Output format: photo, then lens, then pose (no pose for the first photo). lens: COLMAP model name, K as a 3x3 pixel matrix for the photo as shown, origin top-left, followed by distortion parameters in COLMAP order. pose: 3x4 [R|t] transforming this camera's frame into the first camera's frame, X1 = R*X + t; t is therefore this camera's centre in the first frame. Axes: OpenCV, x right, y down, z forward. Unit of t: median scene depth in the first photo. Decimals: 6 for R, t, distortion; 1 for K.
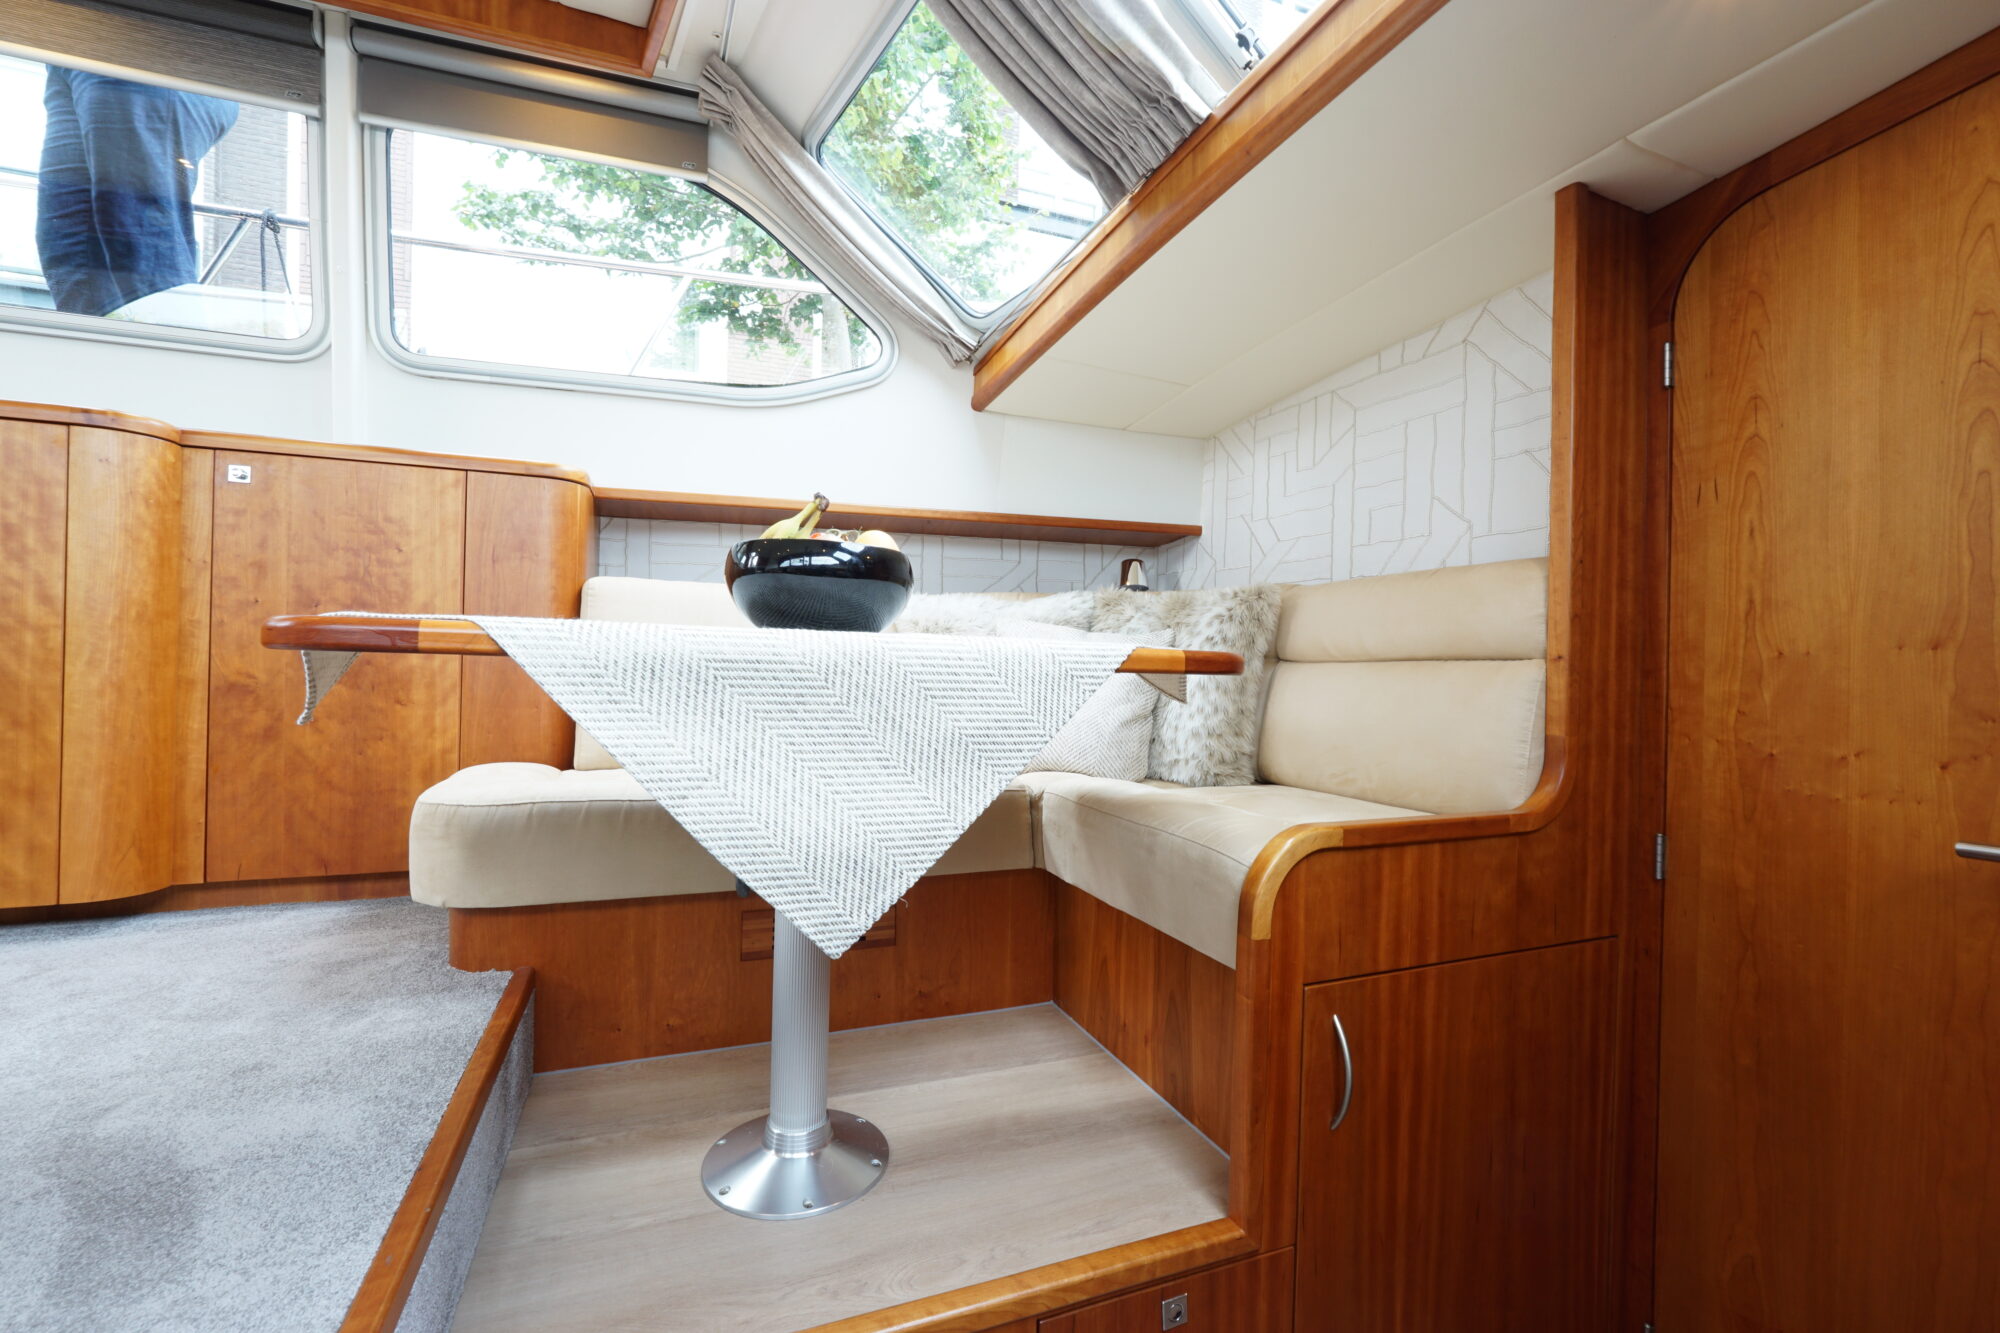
lens RADIAL K [[840.5, 0, 999.5], [0, 840.5, 664.8], [0, 0, 1]] dist [-0.017609, 0.007494]
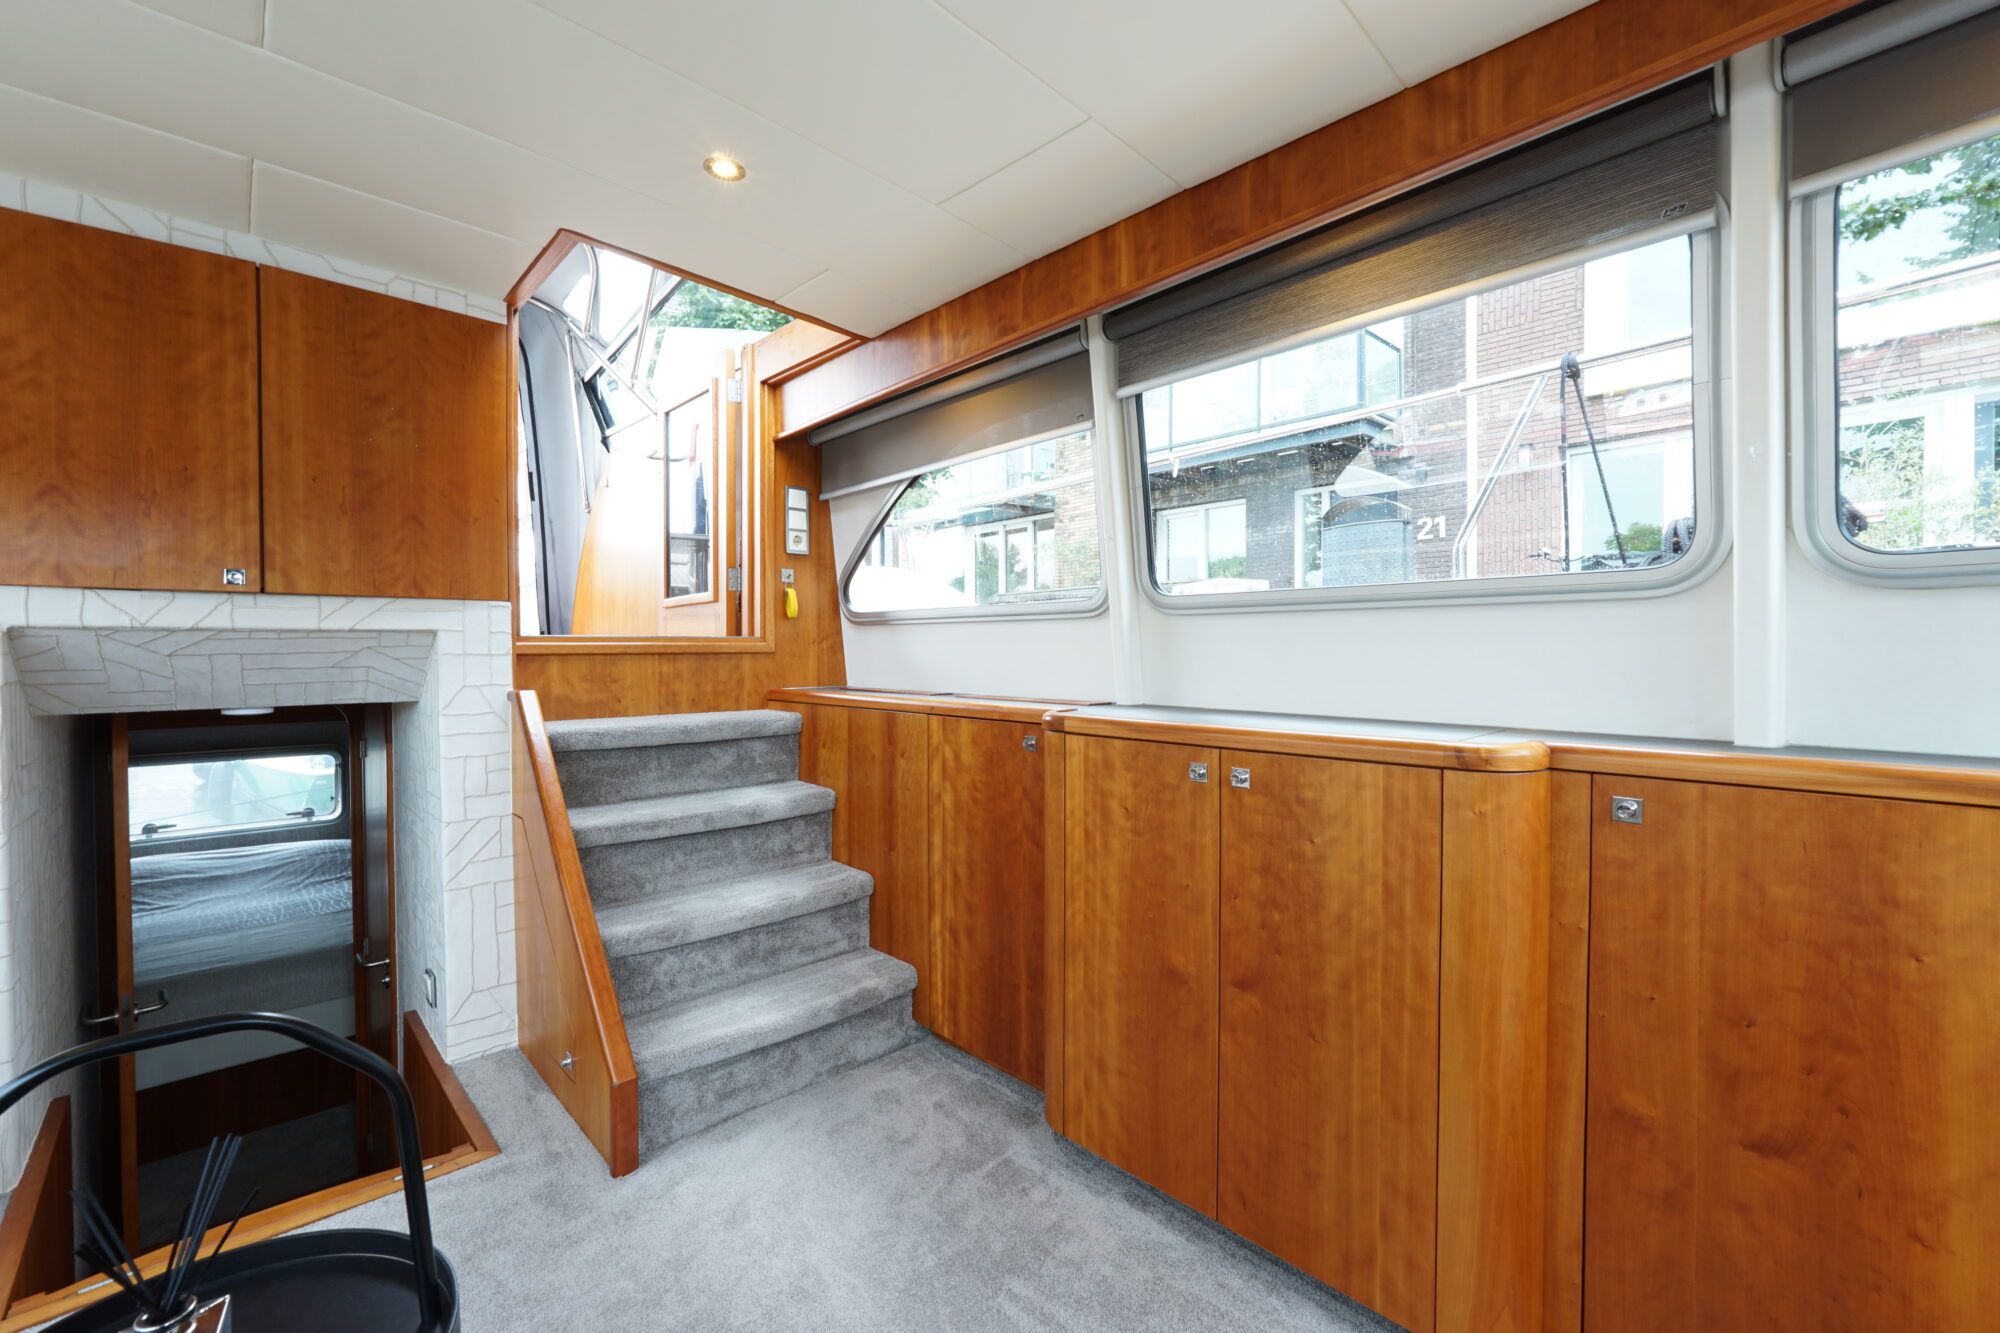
lens RADIAL K [[840.5, 0, 999.5], [0, 840.5, 664.8], [0, 0, 1]] dist [-0.017609, 0.007494]
pose [[0.368719, -0.000817, -0.929540, -0.541007], [0.013170, 0.999904, 0.004346, -0.420153], [0.929448, -0.013845, 0.368694, 0.309861]]
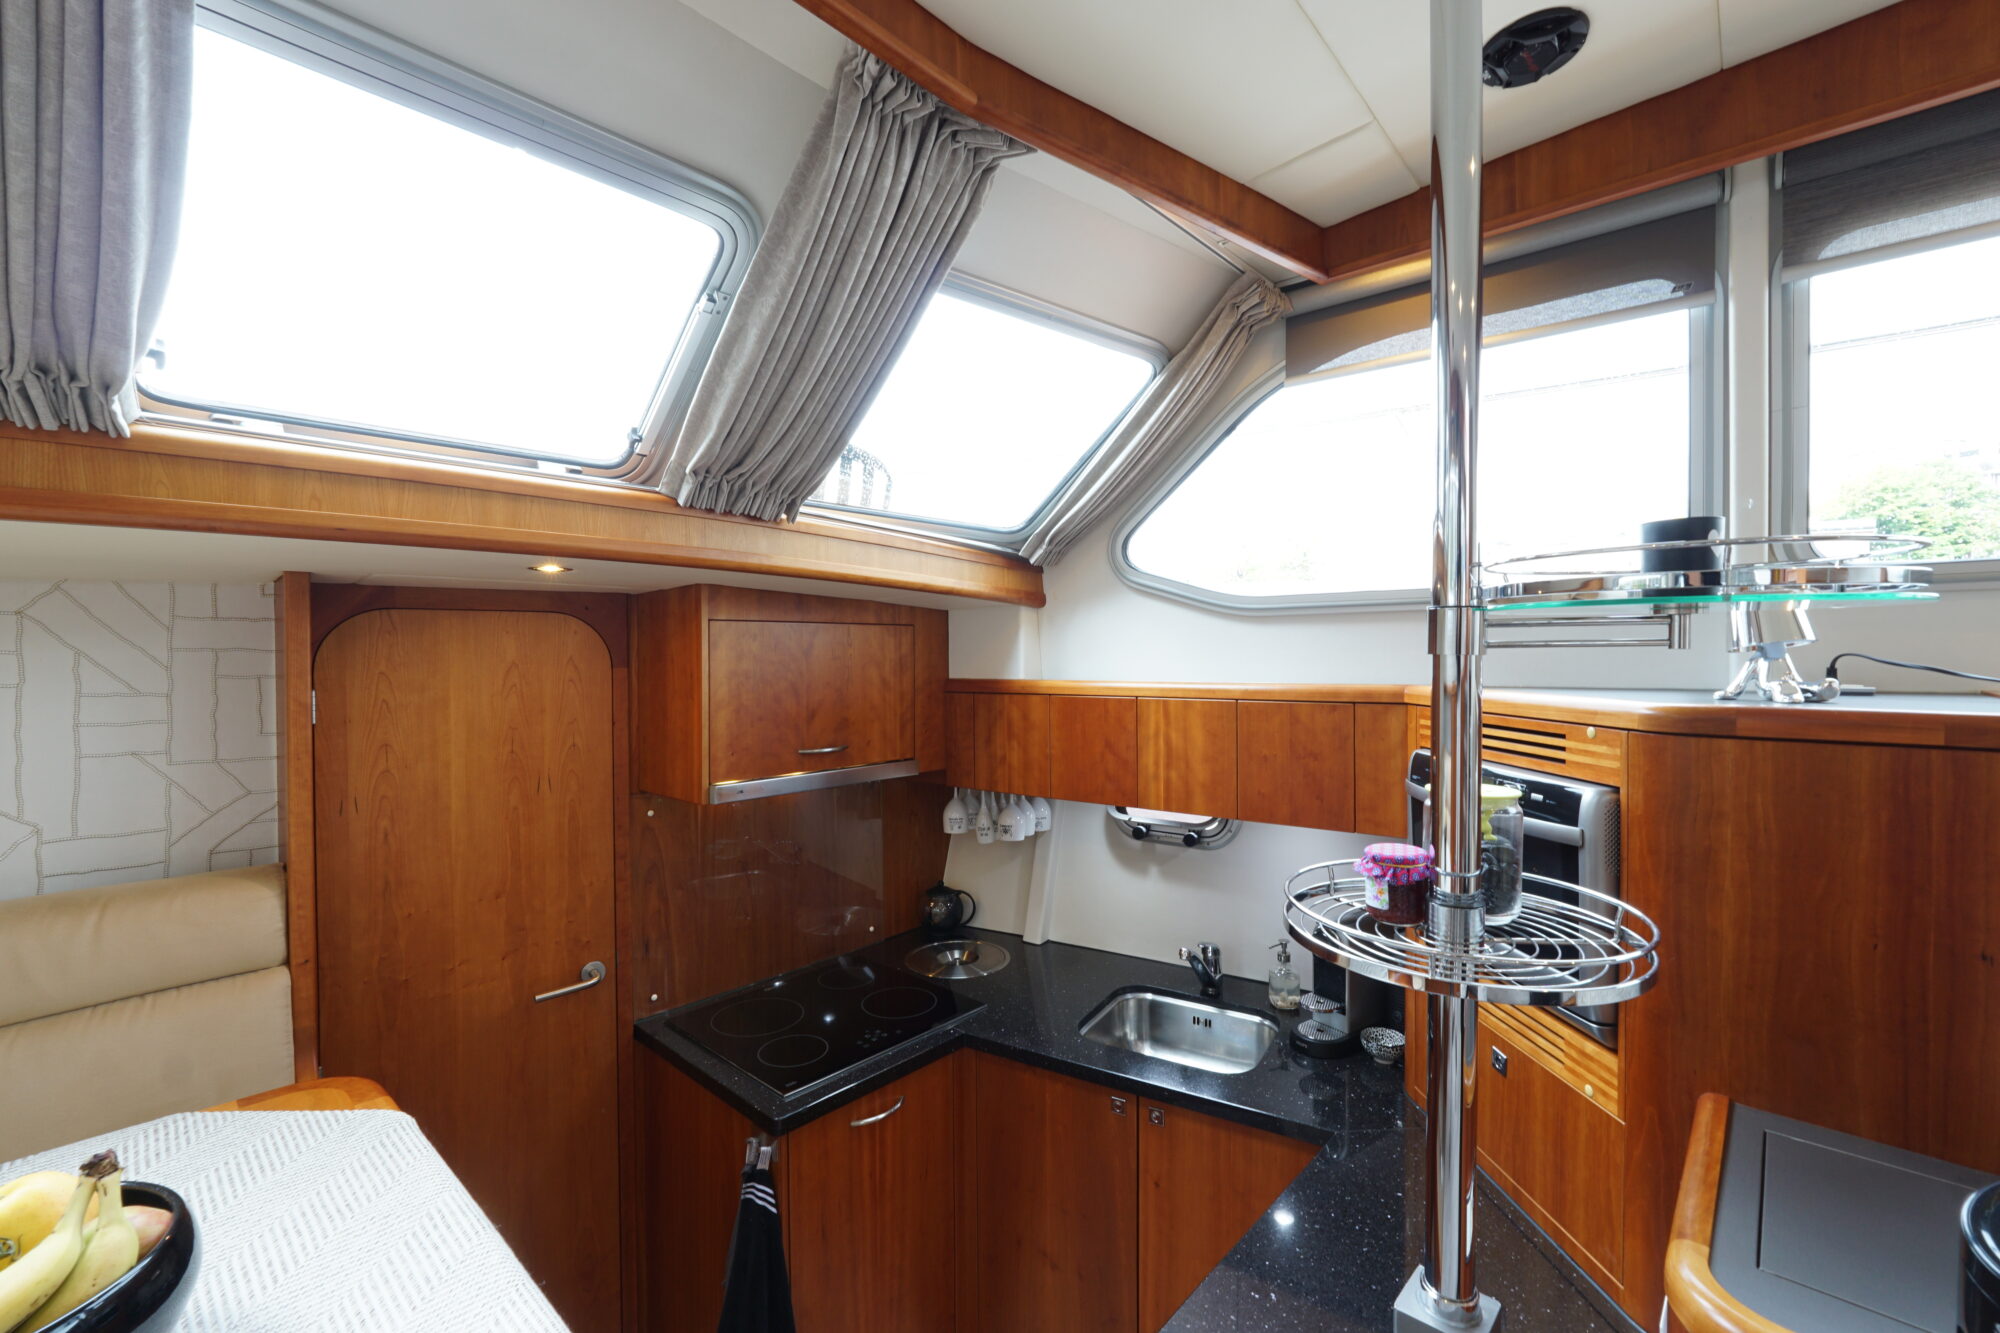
lens RADIAL K [[840.5, 0, 999.5], [0, 840.5, 664.8], [0, 0, 1]] dist [-0.017609, 0.007494]
pose [[-0.433939, -0.025000, 0.900595, -0.750665], [-0.002988, 0.999649, 0.026310, -0.421225], [-0.900937, 0.008726, -0.433861, 0.547137]]
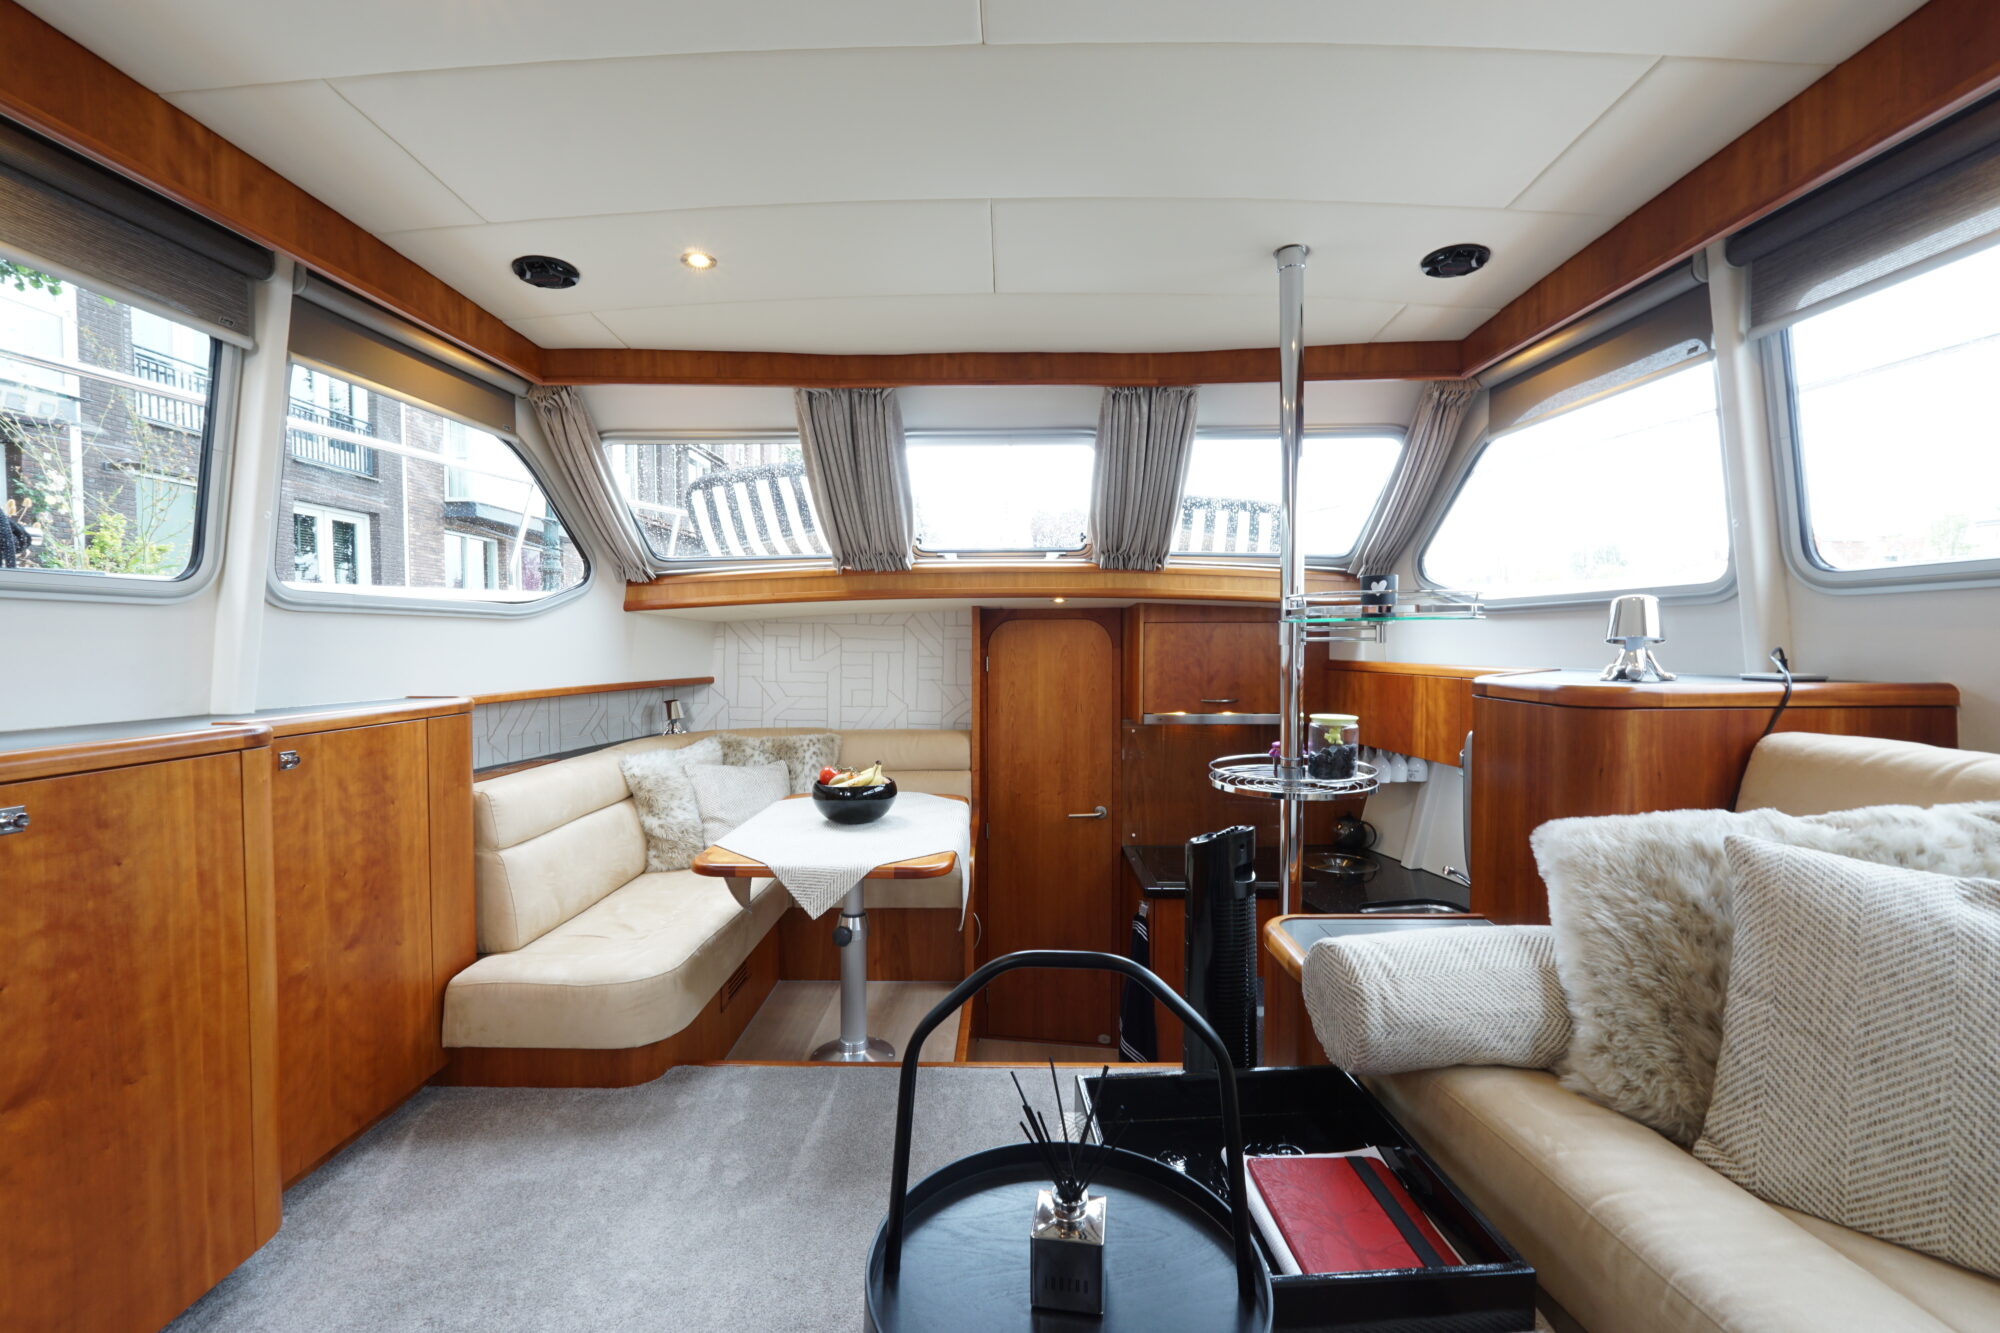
lens RADIAL K [[840.5, 0, 999.5], [0, 840.5, 664.8], [0, 0, 1]] dist [-0.017609, 0.007494]
pose [[0.381853, -0.042159, 0.923261, -1.736598], [0.004872, 0.999037, 0.043605, -0.442287], [-0.924210, -0.012153, 0.381691, -0.151463]]
